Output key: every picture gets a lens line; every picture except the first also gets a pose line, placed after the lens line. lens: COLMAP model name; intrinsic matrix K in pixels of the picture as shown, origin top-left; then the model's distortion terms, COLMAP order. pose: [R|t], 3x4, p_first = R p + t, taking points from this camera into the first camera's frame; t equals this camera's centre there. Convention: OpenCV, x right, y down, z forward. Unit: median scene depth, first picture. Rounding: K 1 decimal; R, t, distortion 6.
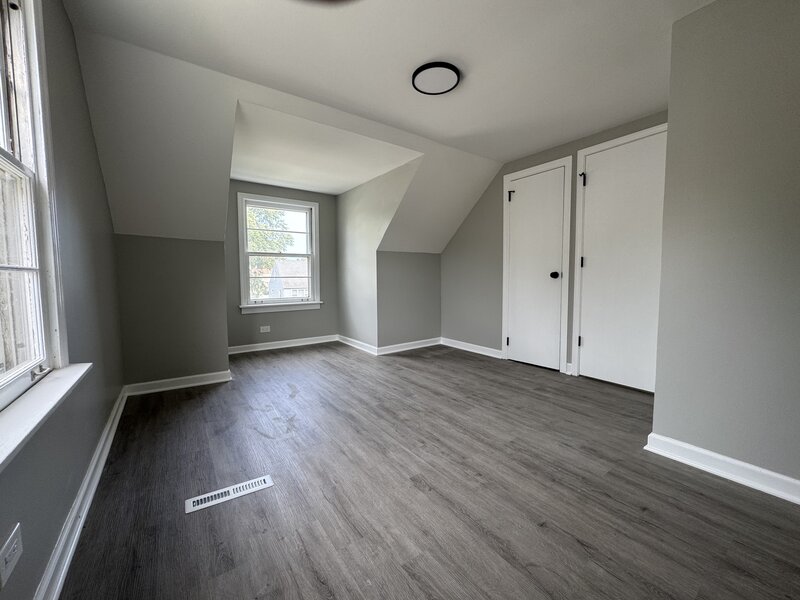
lens RADIAL K [[321.1, 0, 398.7], [0, 321.1, 298.5], [0, 0, 1]] dist [-0.005678, 0.000754]
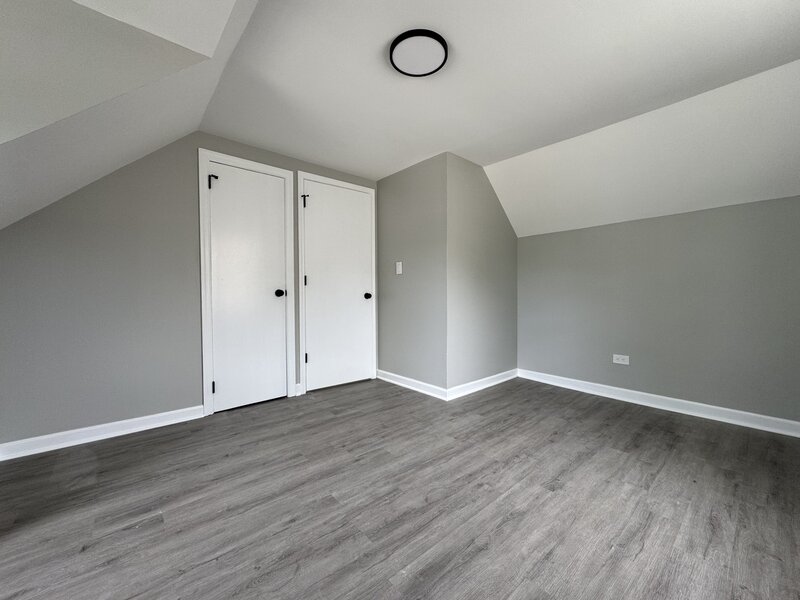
lens RADIAL K [[321.1, 0, 399.8], [0, 321.1, 300.9], [0, 0, 1]] dist [-0.005678, 0.000754]
pose [[-0.098071, -0.019982, 0.994979, -0.615949], [0.067889, 0.997335, 0.026721, -0.072277], [-0.992861, 0.070168, -0.096453, 1.027291]]
